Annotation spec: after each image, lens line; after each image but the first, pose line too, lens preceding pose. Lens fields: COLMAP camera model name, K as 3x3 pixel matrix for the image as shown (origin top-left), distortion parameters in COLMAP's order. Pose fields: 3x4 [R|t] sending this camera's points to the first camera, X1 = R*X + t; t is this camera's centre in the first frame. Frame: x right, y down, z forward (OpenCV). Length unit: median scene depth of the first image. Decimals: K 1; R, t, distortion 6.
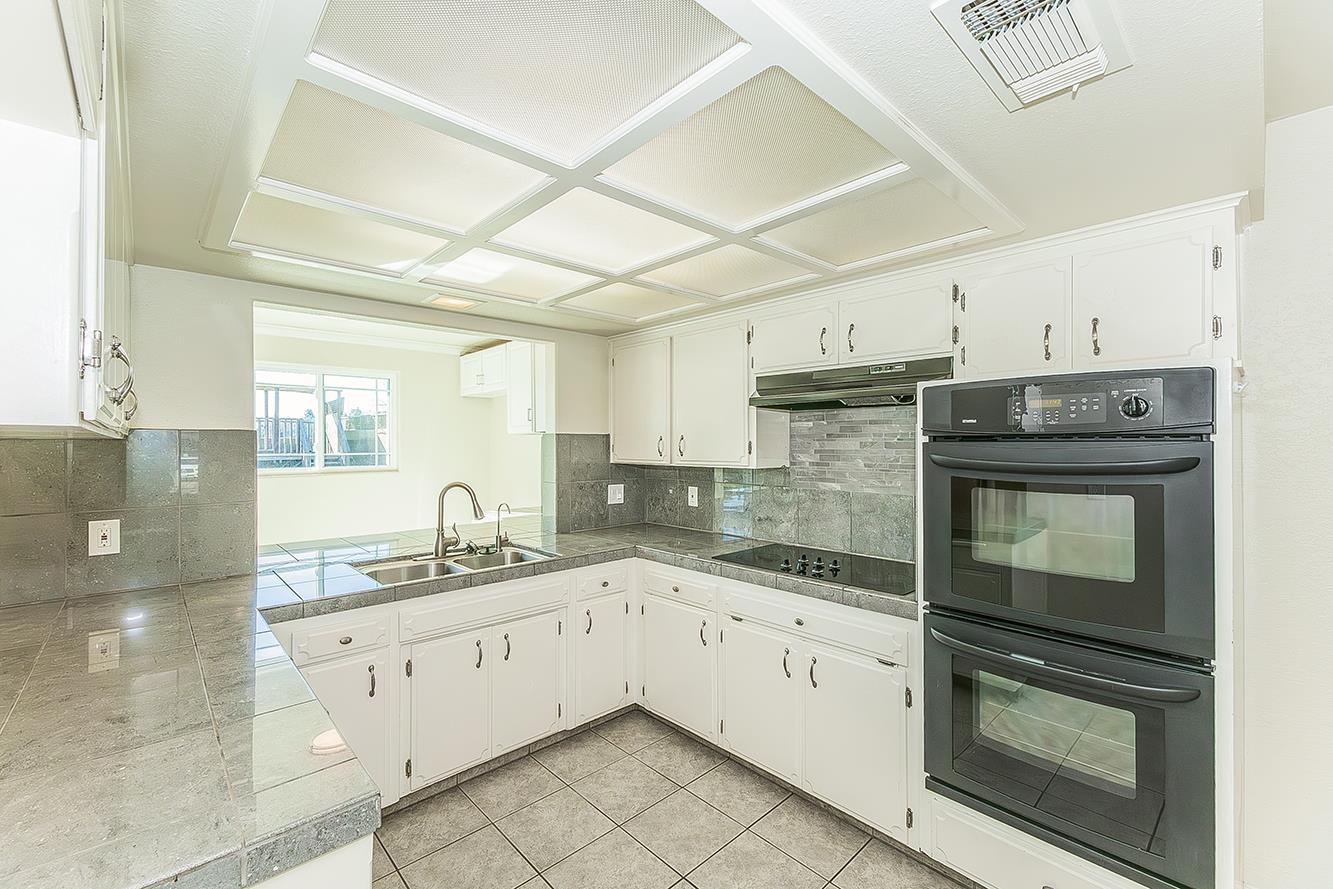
lens RADIAL K [[559.7, 0, 663.0], [0, 559.7, 446.9], [0, 0, 1]] dist [0.003000, -0.000904]
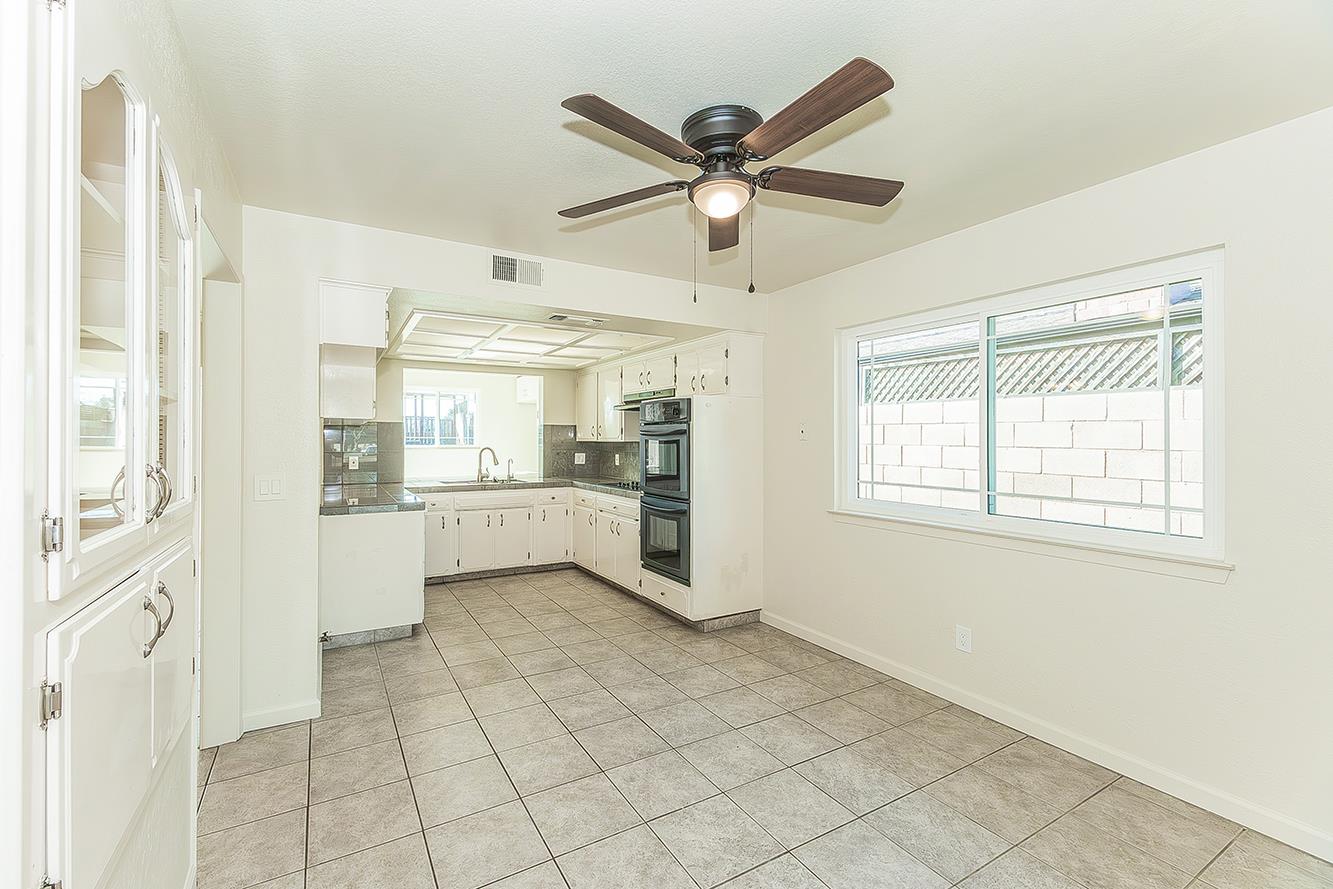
lens RADIAL K [[559.7, 0, 636.3], [0, 559.7, 441.7], [0, 0, 1]] dist [0.003000, -0.000904]
pose [[0.970557, 0.003346, -0.240849, 0.657367], [-0.003732, 0.999992, -0.001146, 0.040469], [0.240843, 0.002011, 0.970562, -0.872948]]
